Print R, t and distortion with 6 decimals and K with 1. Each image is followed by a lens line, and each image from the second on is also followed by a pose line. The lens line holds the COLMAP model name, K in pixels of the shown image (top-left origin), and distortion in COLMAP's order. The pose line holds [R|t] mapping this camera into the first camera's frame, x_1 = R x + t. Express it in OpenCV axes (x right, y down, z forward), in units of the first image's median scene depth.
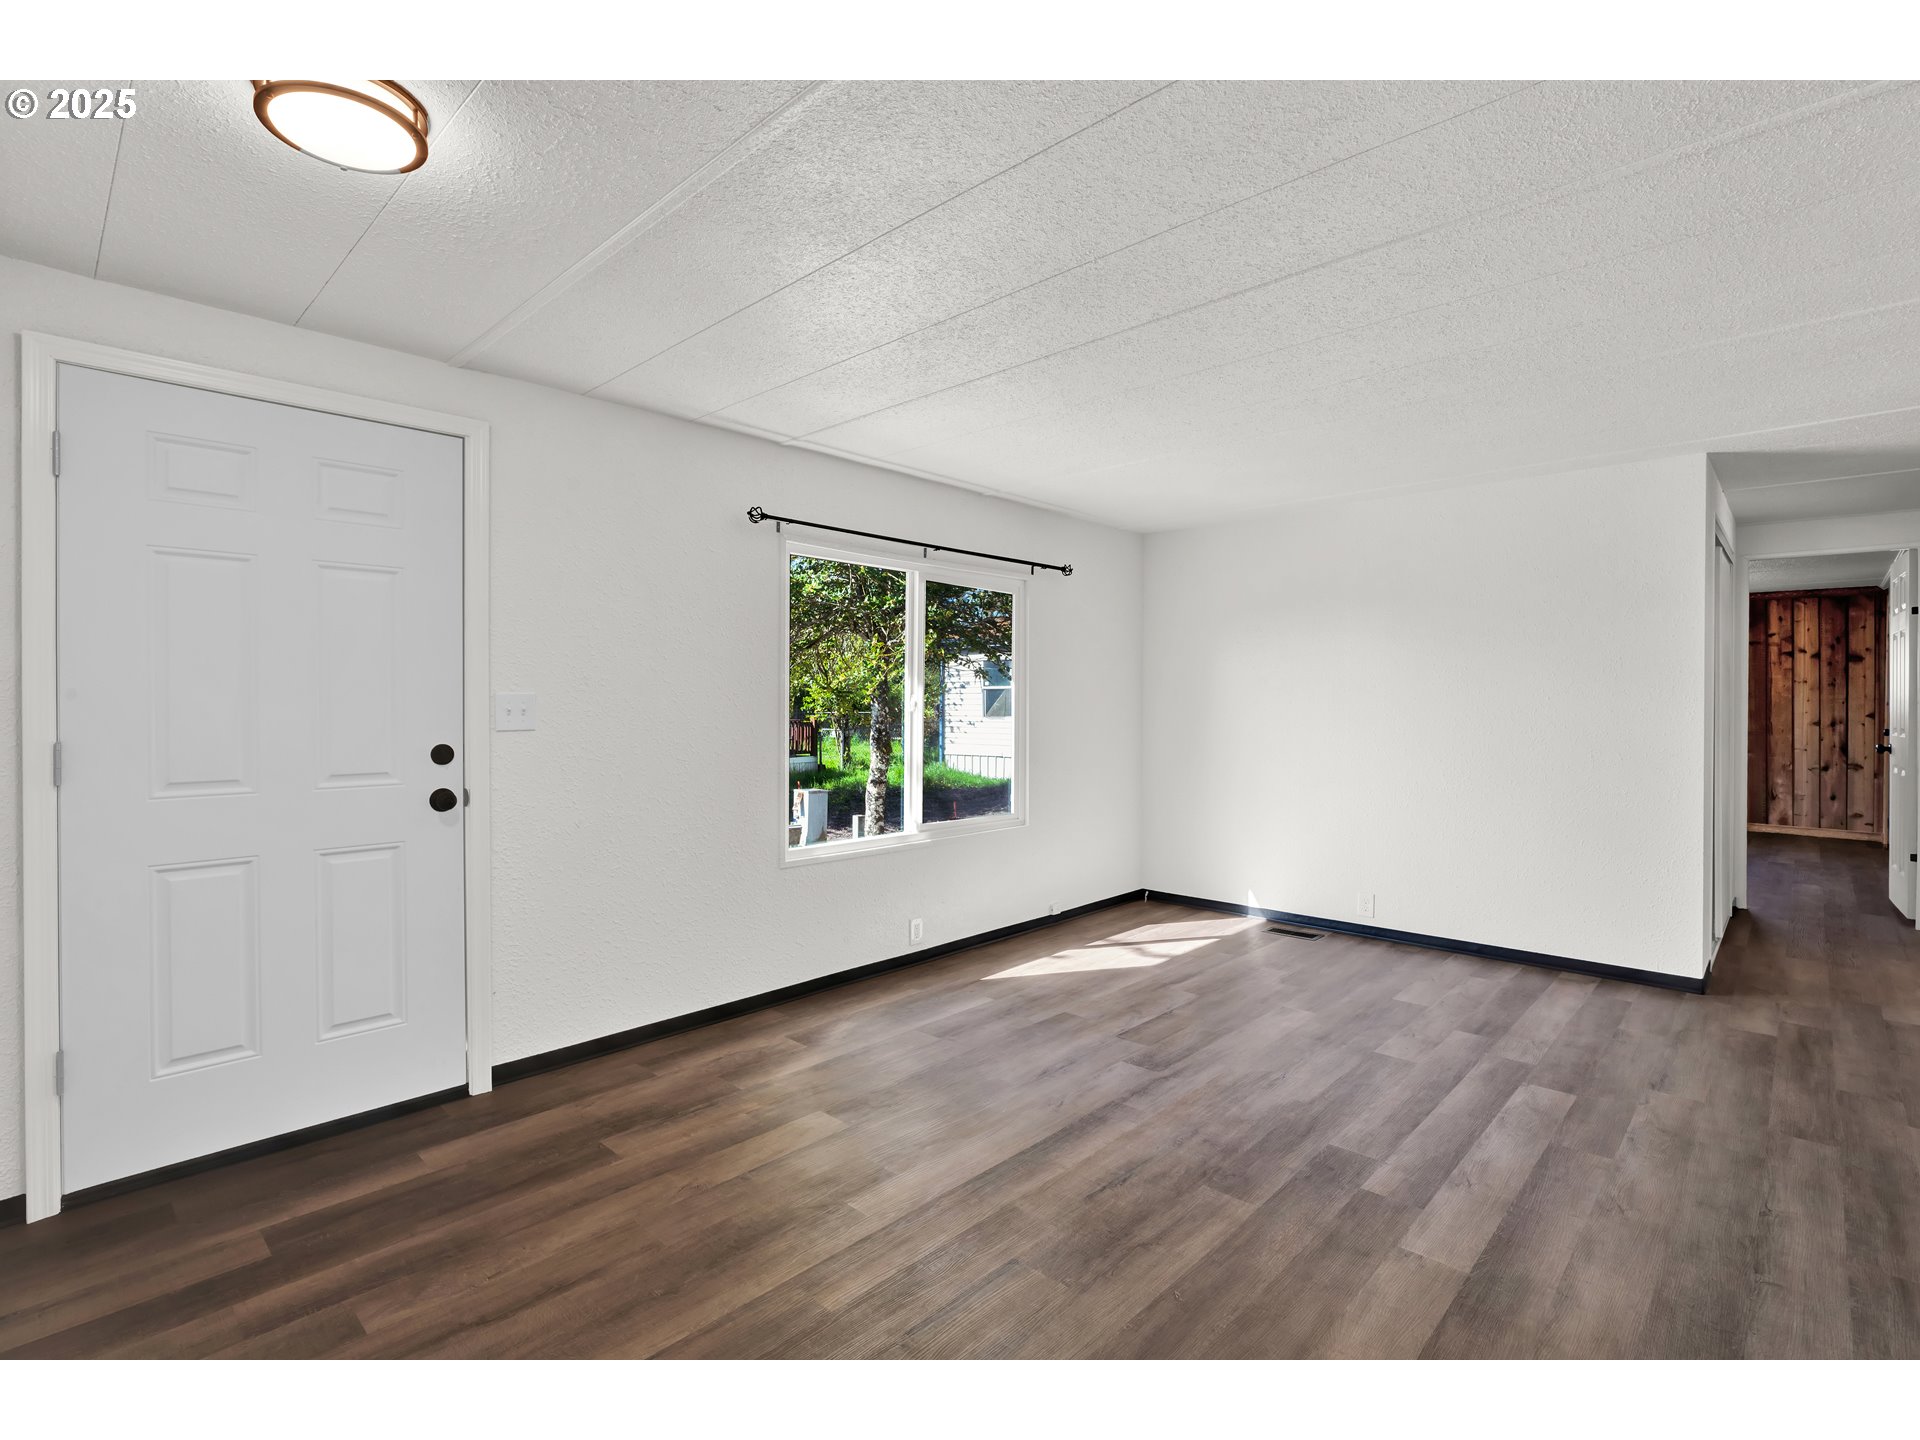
lens RADIAL K [[929.4, 0, 957.9], [0, 929.4, 703.9], [0, 0, 1]] dist [0.001059, 0.000032]
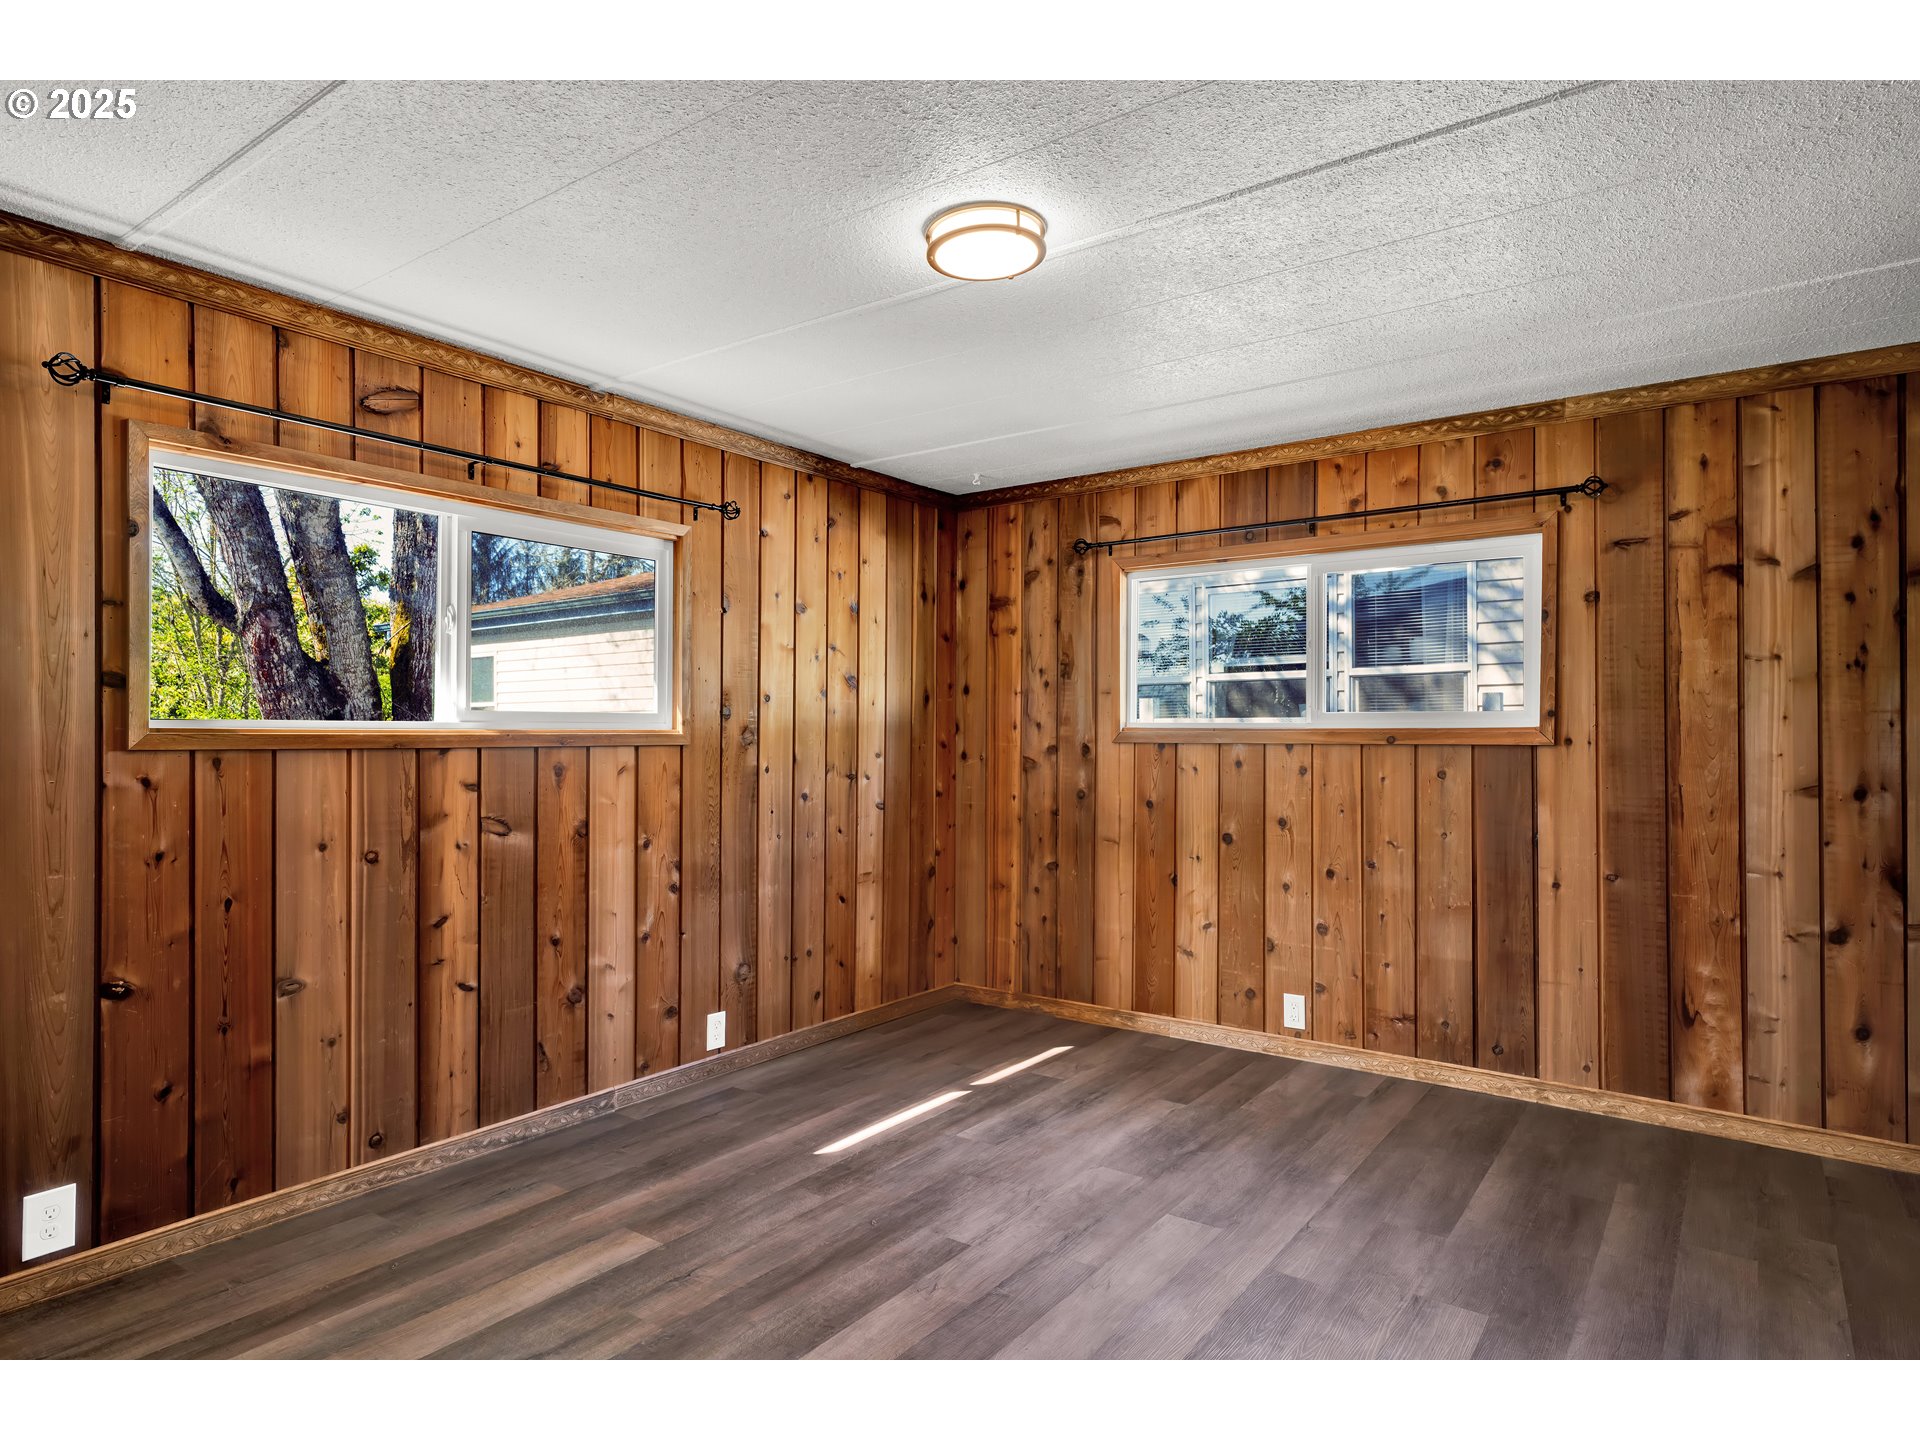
lens RADIAL K [[1097.2, 0, 959.7], [0, 1097.2, 731.1], [0, 0, 1]] dist [0.004873, -0.000623]
pose [[0.993553, 0.000986, 0.113368, 0.594260], [0.000234, 0.999942, -0.010749, 0.004984], [-0.113372, 0.010706, 0.993495, 0.661993]]
